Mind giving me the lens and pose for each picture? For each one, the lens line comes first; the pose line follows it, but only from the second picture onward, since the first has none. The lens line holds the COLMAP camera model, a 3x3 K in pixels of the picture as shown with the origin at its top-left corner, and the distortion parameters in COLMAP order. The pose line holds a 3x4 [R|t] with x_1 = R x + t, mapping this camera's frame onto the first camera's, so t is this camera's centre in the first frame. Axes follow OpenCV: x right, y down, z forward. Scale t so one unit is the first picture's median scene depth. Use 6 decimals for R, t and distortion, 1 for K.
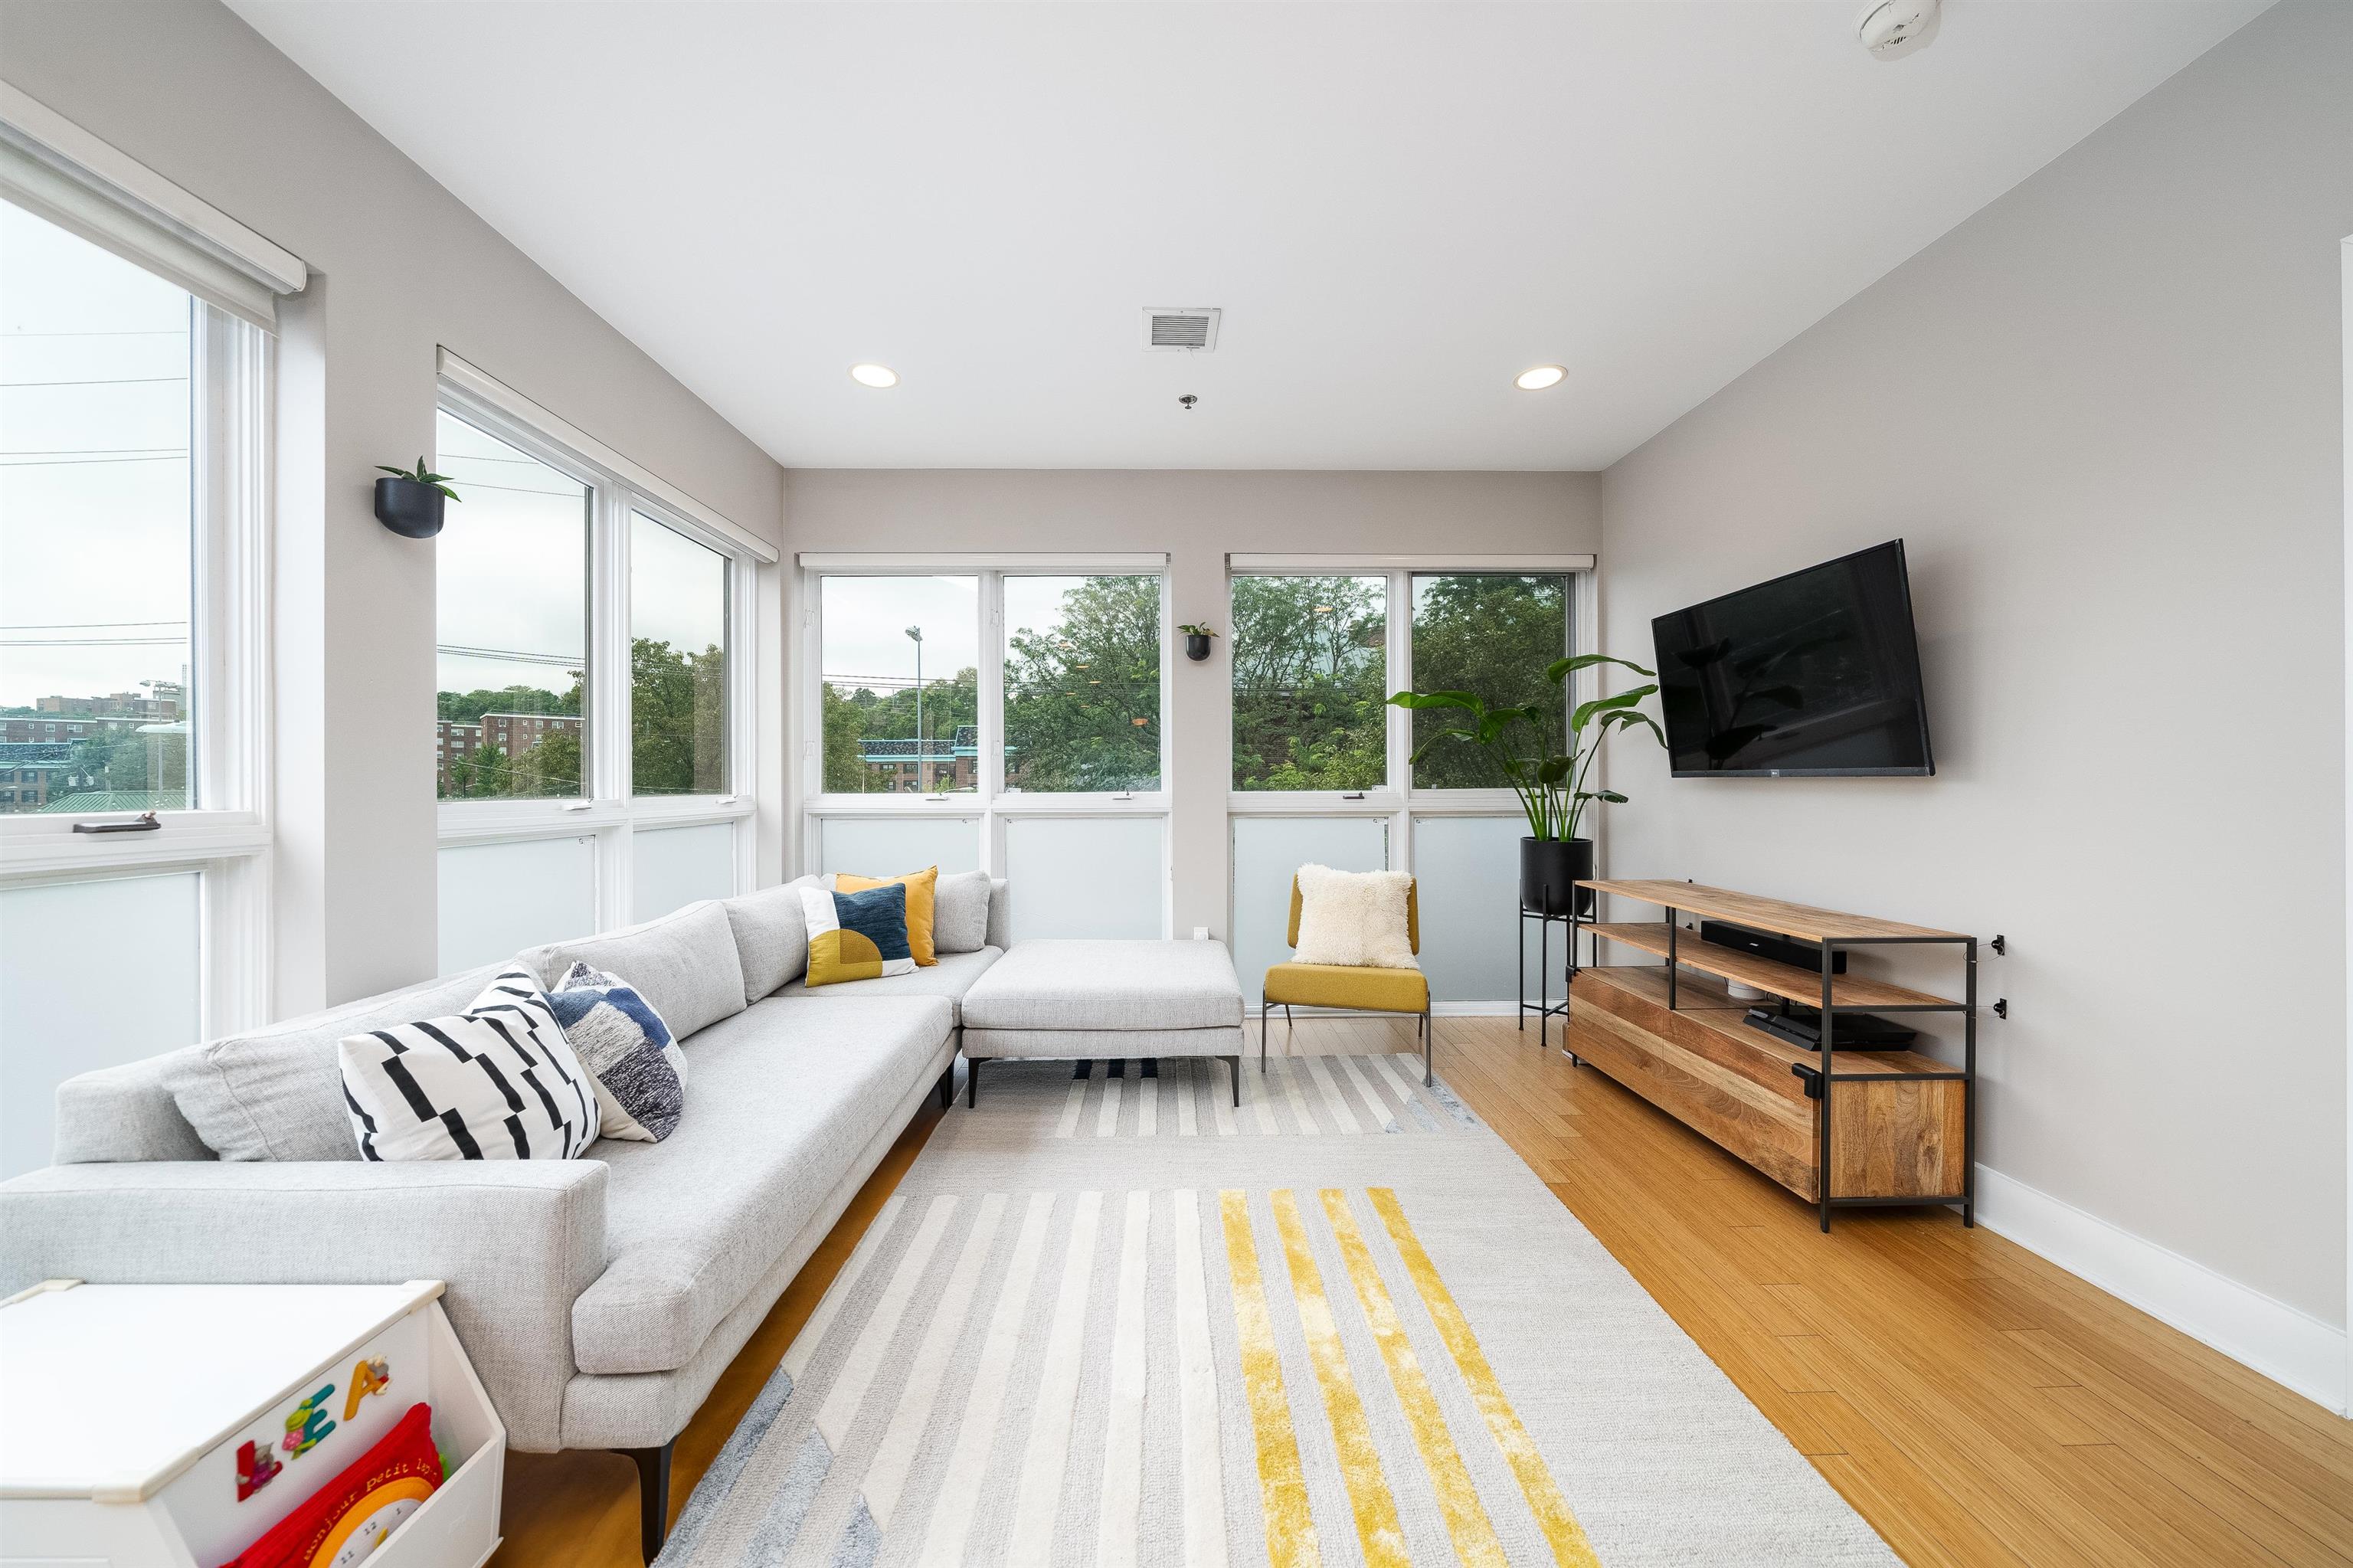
lens RADIAL K [[812.3, 0, 1180.8], [0, 812.3, 788.3], [0, 0, 1]] dist [-0.002346, -0.000196]
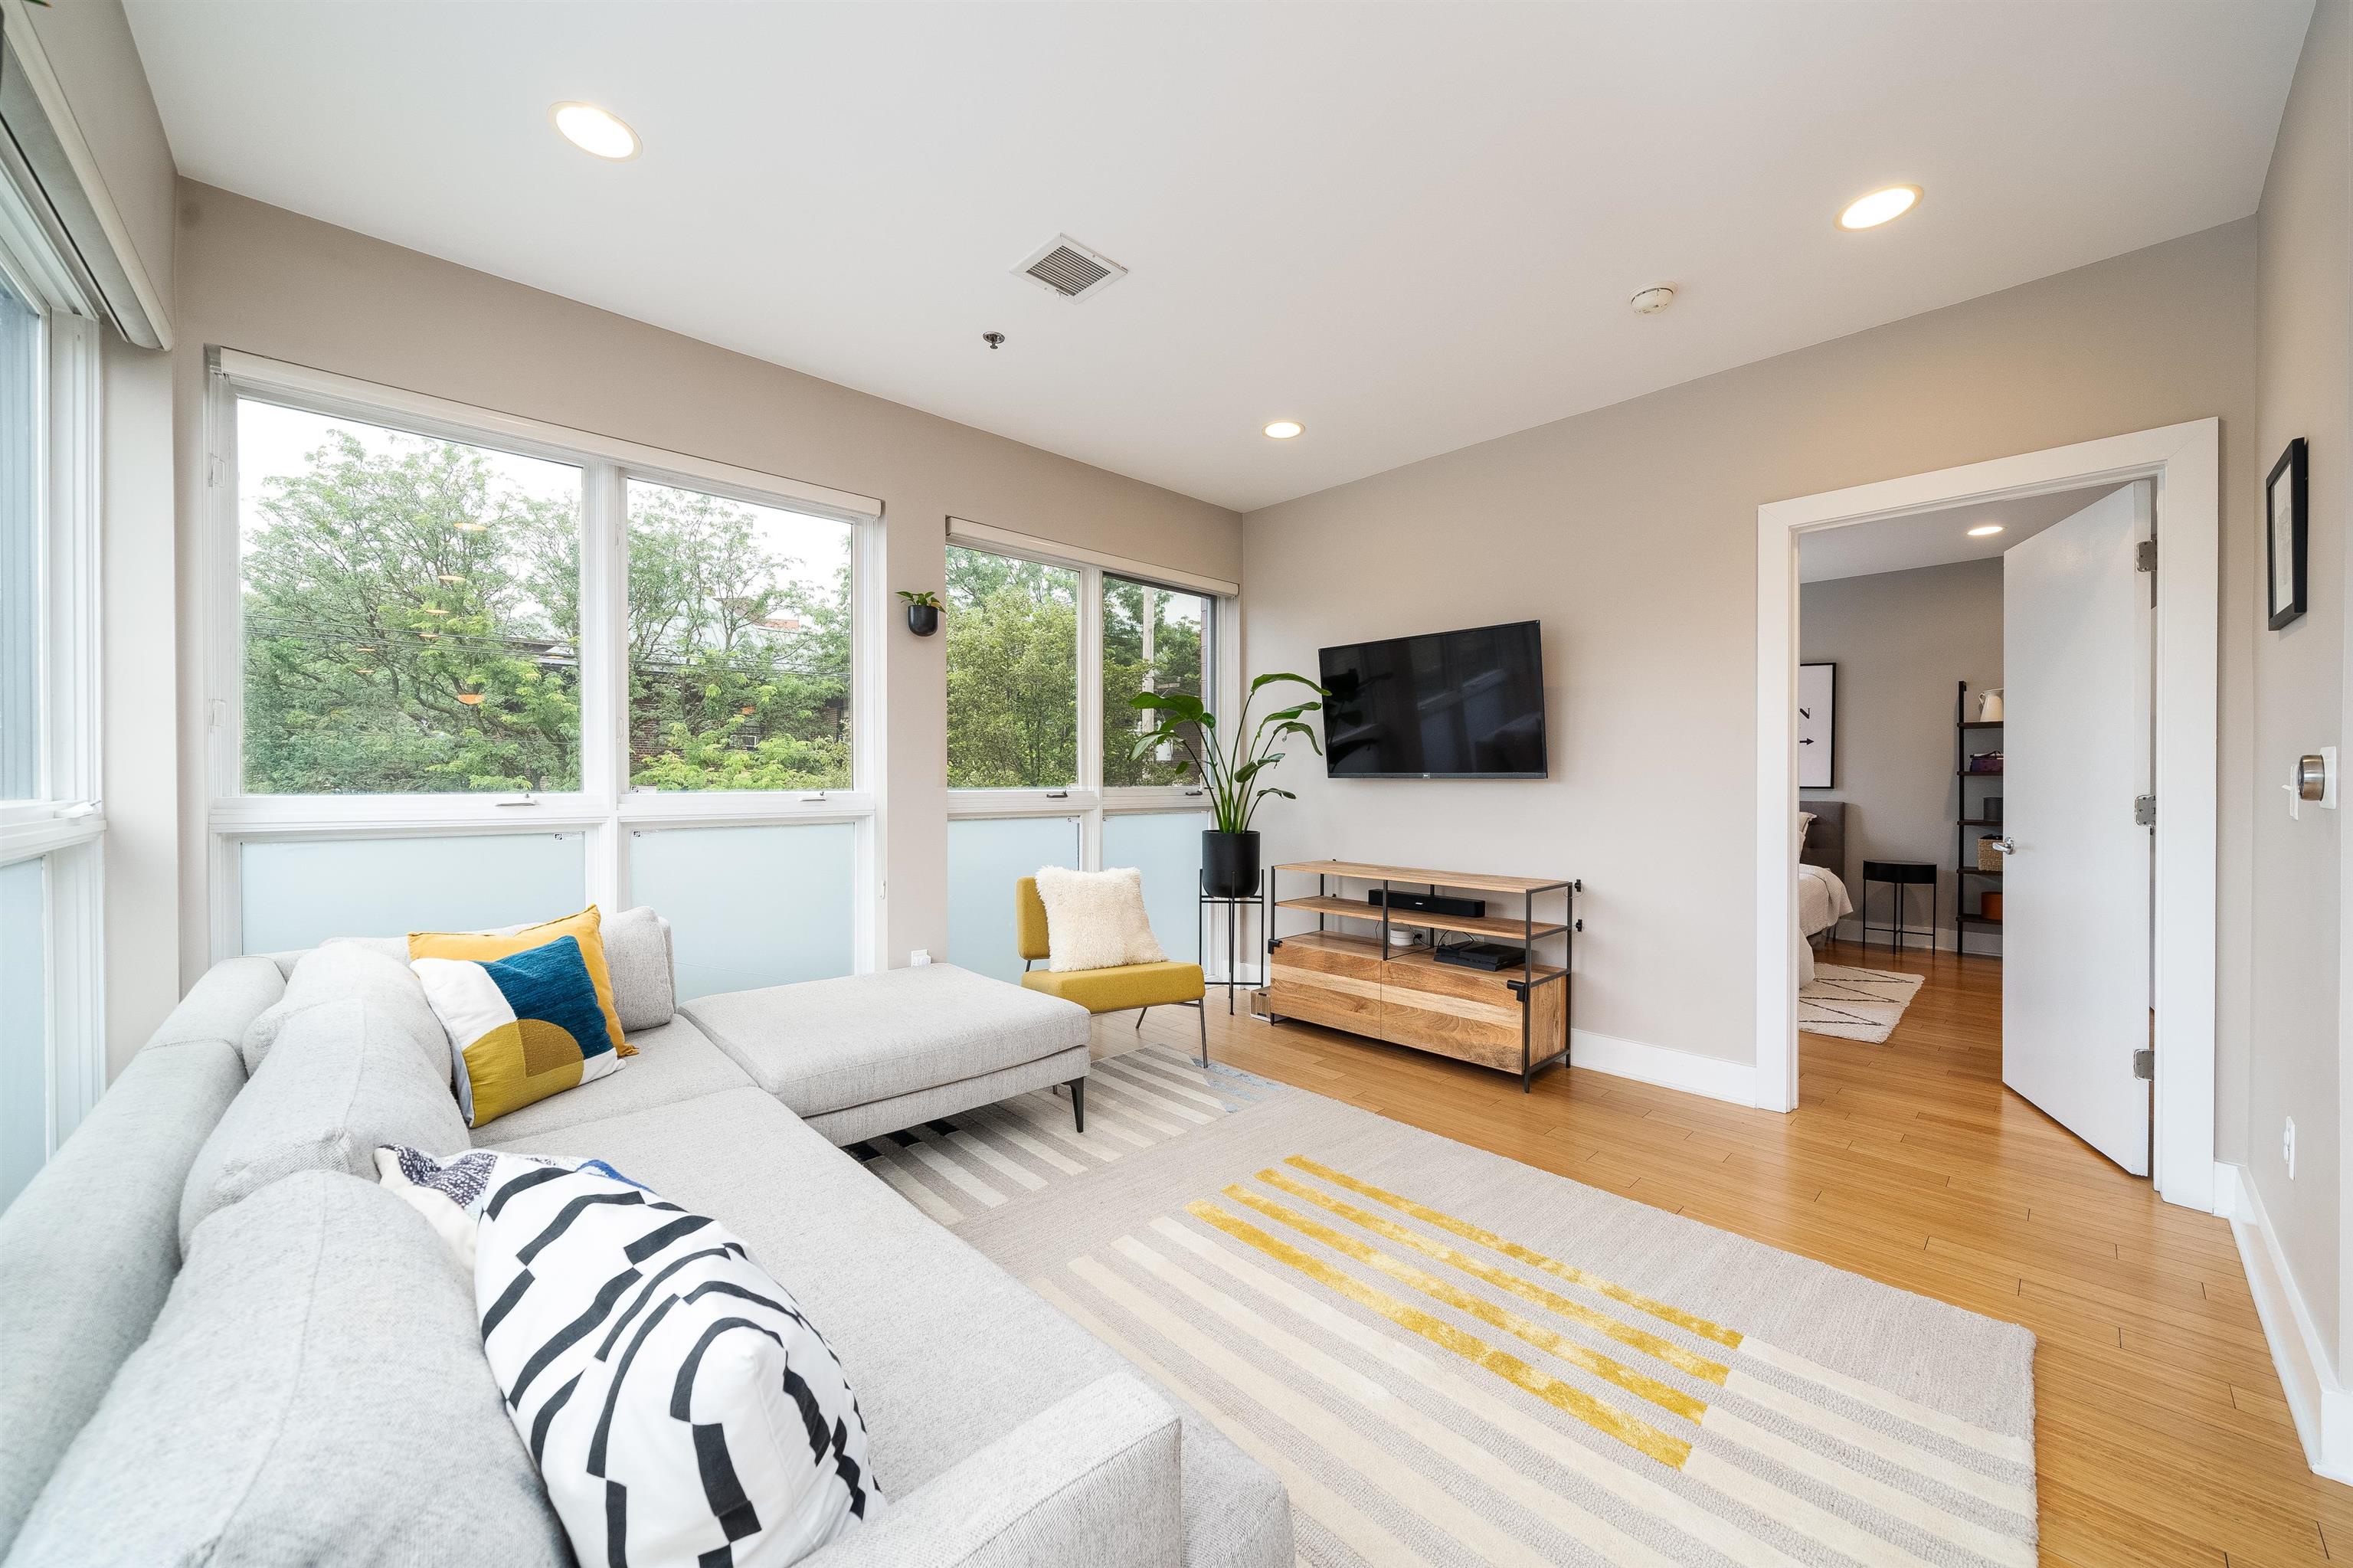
lens RADIAL K [[852.5, 0, 1178.3], [0, 852.5, 789.7], [0, 0, 1]] dist [-0.003047, -0.000117]
pose [[0.742270, -0.003173, 0.670093, -0.518097], [-0.000398, 0.999987, 0.005176, -0.002056], [-0.670101, -0.004109, 0.742259, 0.217560]]
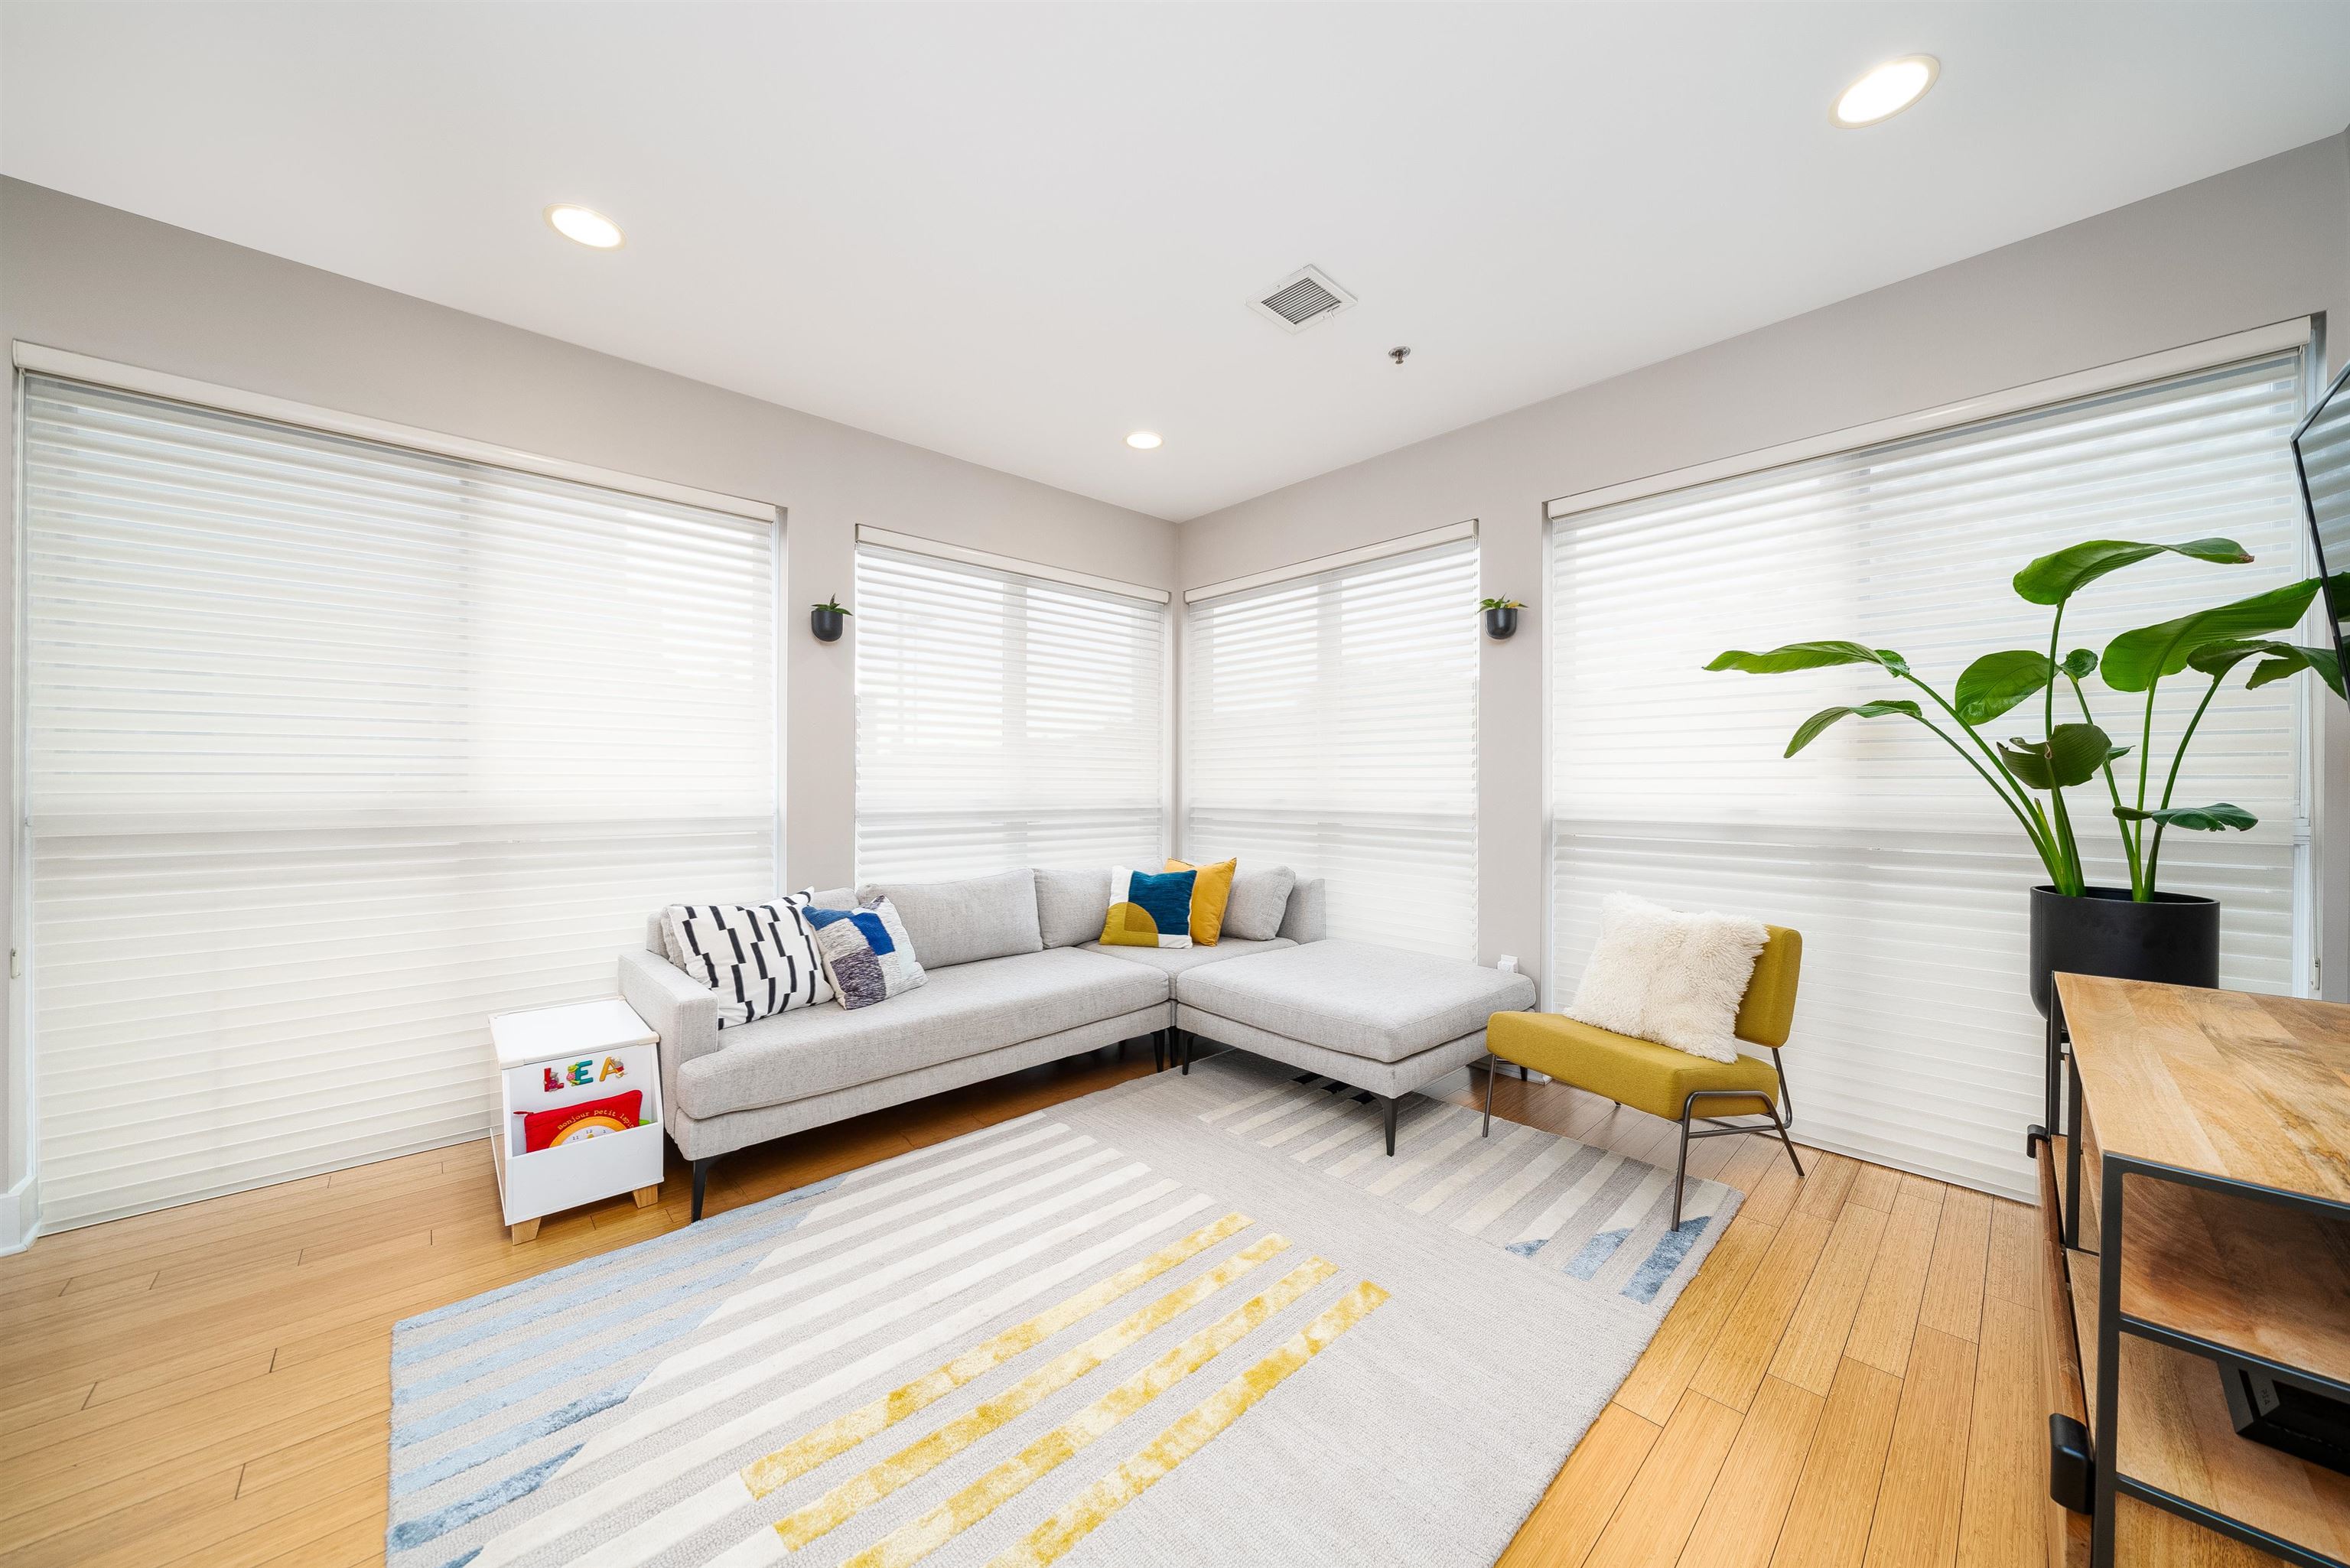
lens RADIAL K [[811.1, 0, 1179.3], [0, 811.1, 788.3], [0, 0, 1]] dist [-0.002346, -0.000196]
pose [[0.670390, 0.008398, -0.741961, 0.580845], [-0.008175, 0.999959, 0.003932, -0.003632], [0.741964, 0.003429, 0.670431, 0.258575]]
